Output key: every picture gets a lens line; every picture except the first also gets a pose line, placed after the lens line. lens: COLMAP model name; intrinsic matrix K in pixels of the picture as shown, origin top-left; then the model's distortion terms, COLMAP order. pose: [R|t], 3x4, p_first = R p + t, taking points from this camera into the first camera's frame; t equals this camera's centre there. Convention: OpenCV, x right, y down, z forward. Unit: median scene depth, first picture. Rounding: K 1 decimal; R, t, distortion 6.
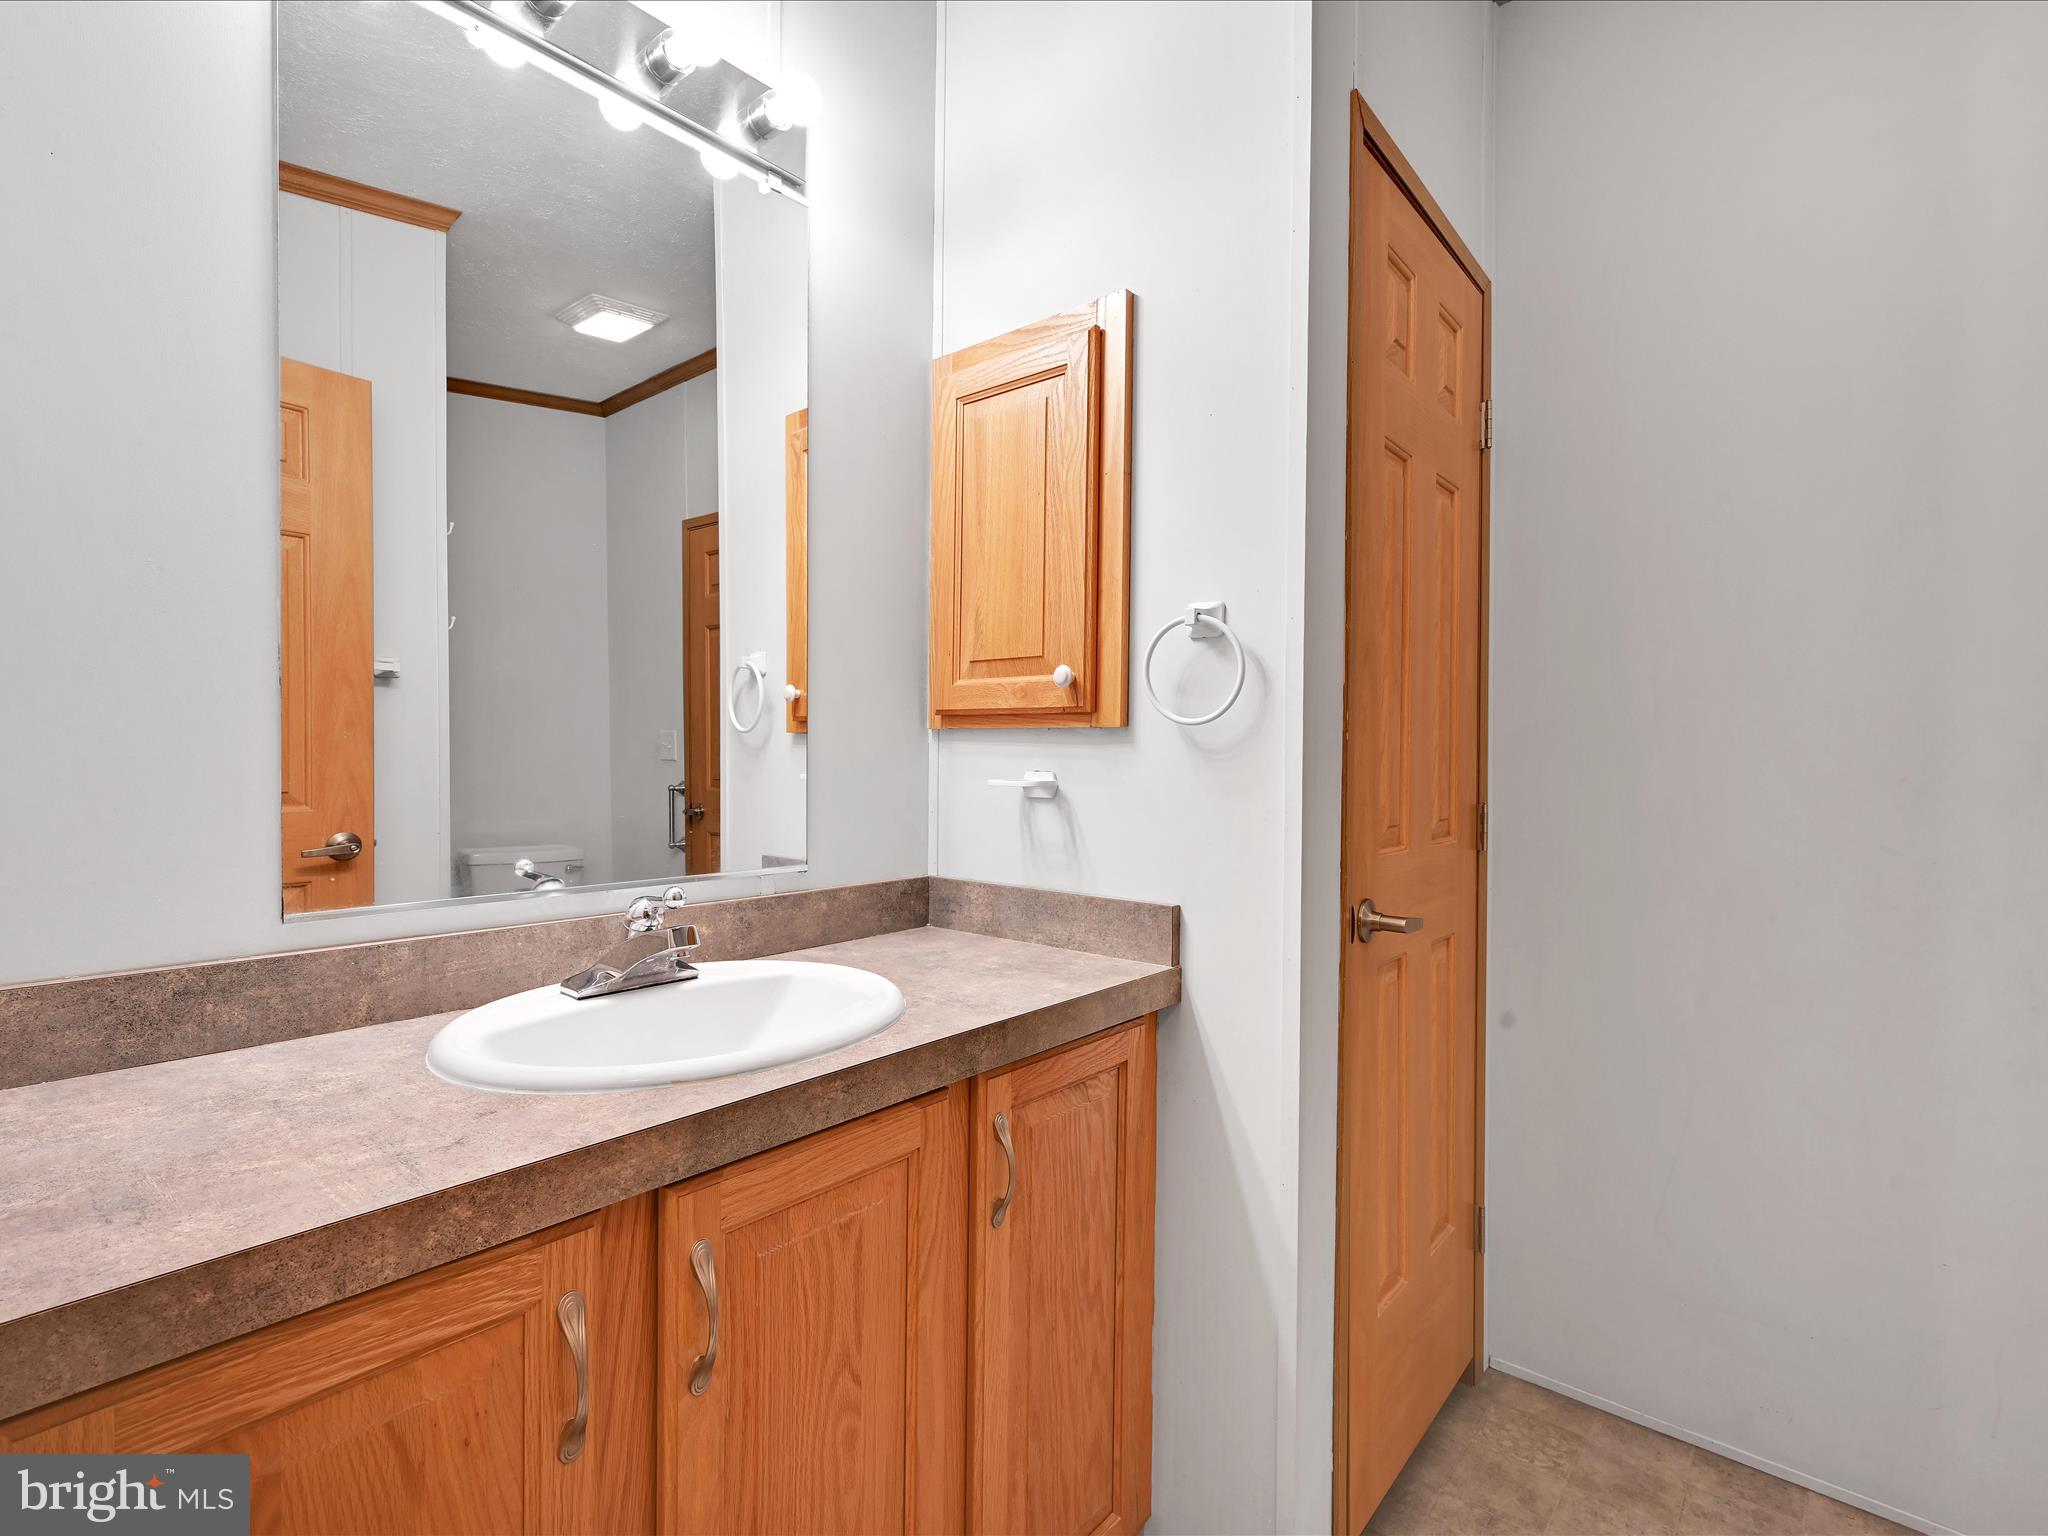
lens RADIAL K [[942.3, 0, 1023.3], [0, 942.3, 763.8], [0, 0, 1]] dist [0.000365, -0.000344]
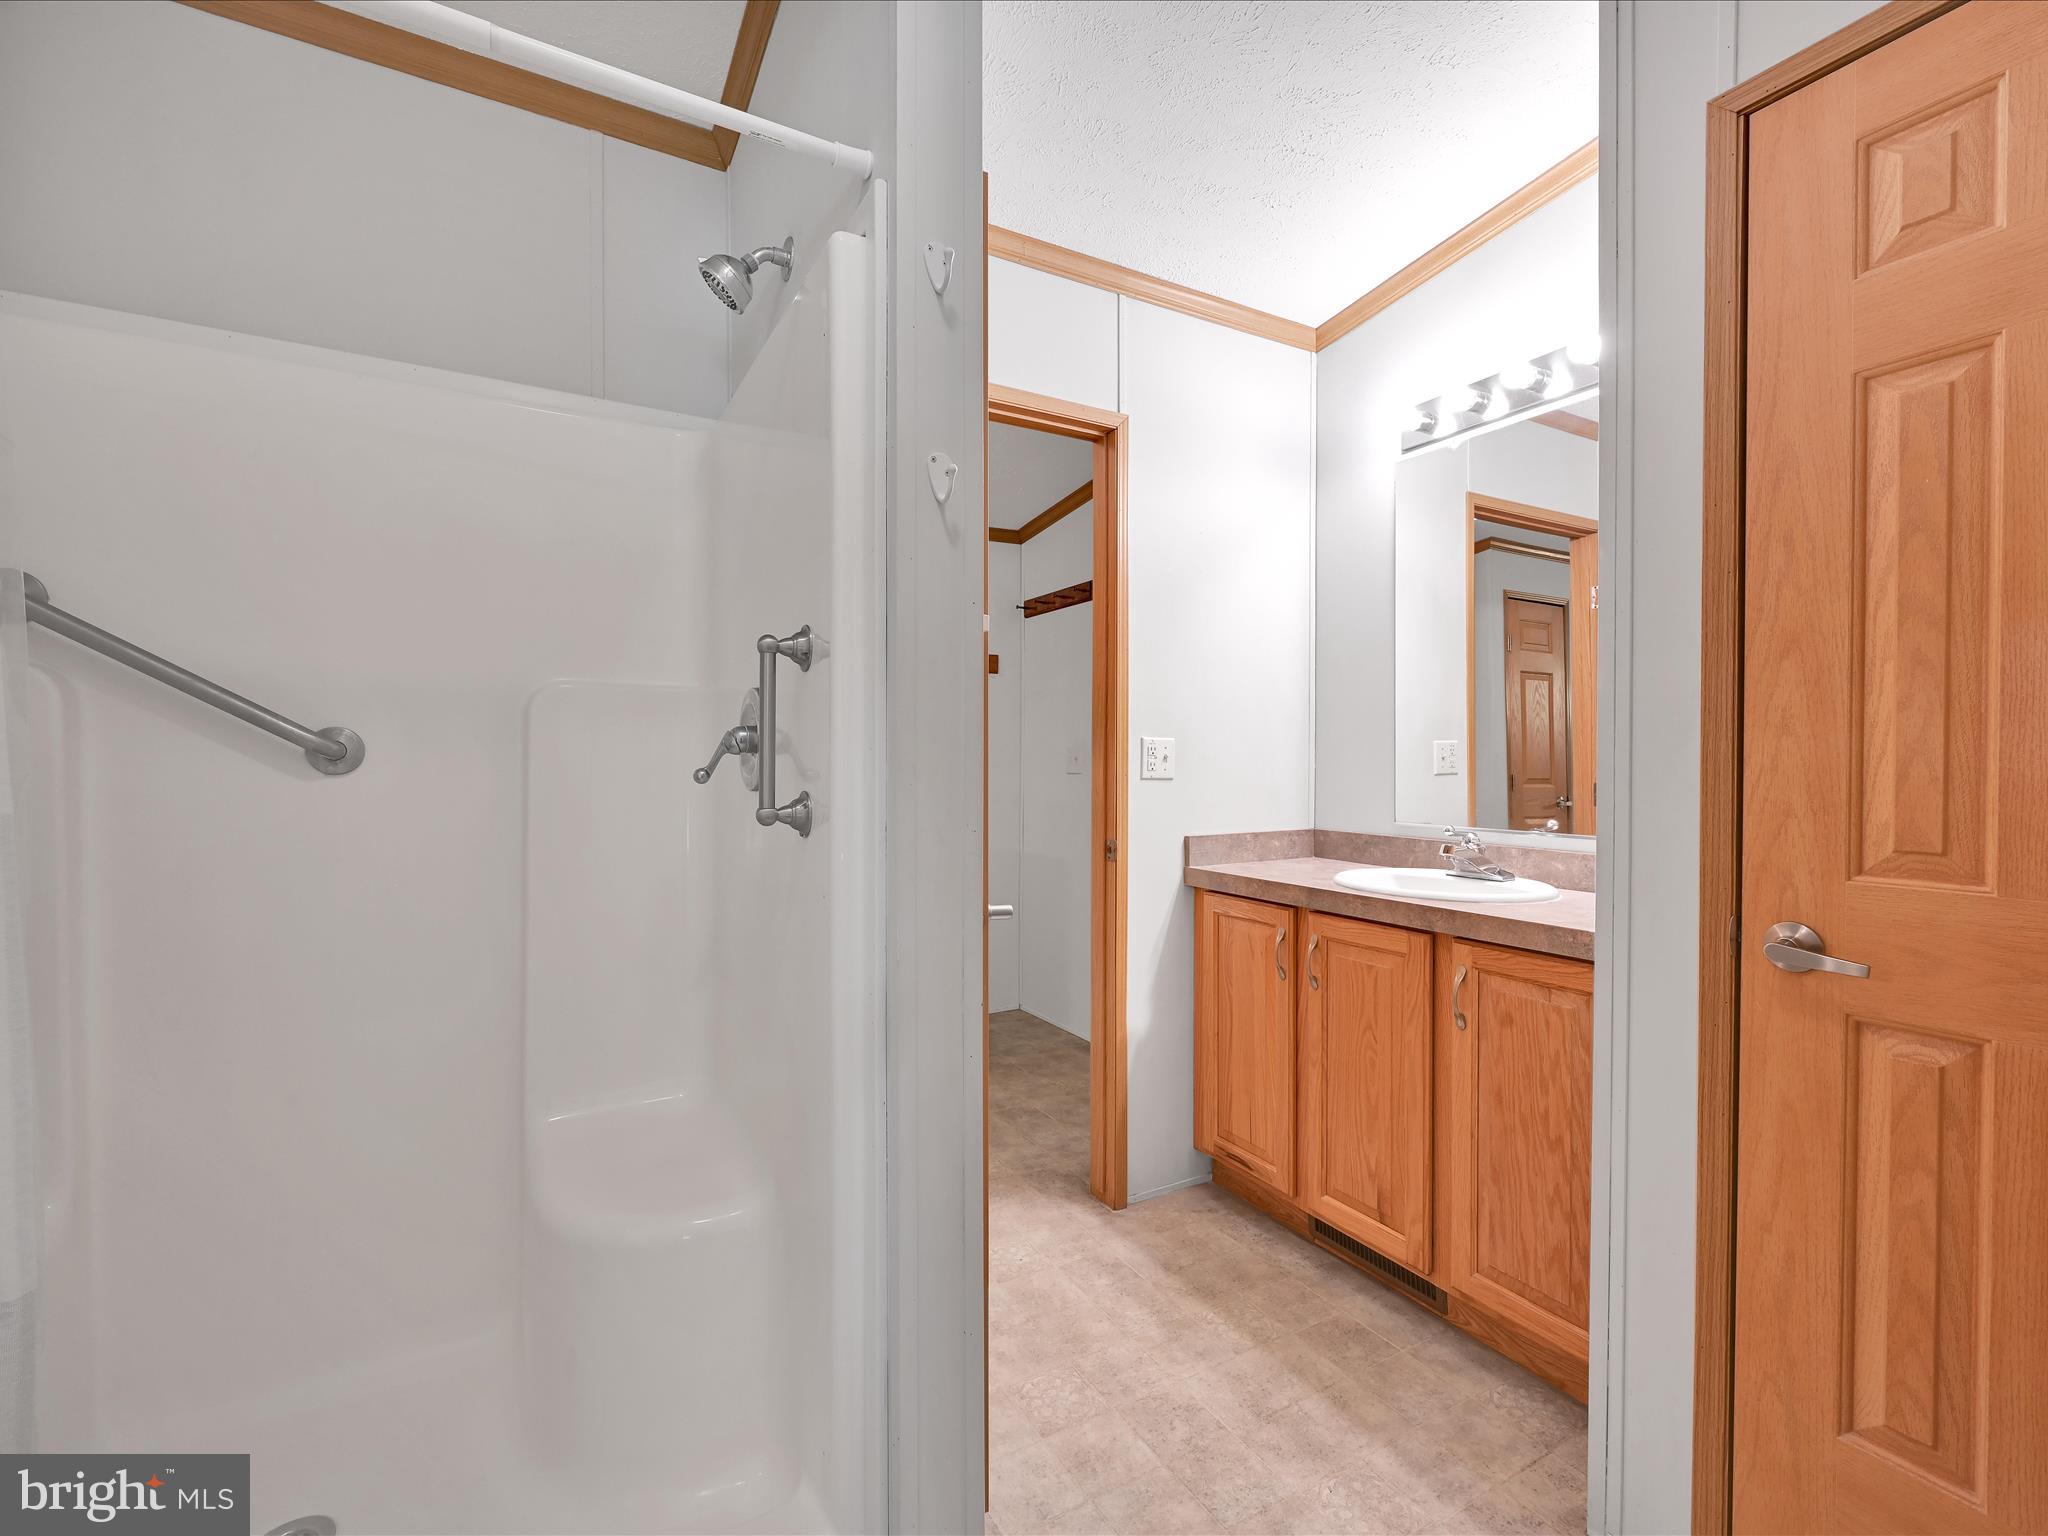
lens RADIAL K [[942.3, 0, 1021.2], [0, 942.3, 768.4], [0, 0, 1]] dist [0.000365, -0.000344]
pose [[-0.313469, 0.006233, -0.949578, 1.946455], [-0.012416, 0.999866, 0.010661, -0.002955], [0.949517, 0.015132, -0.313350, 0.787592]]
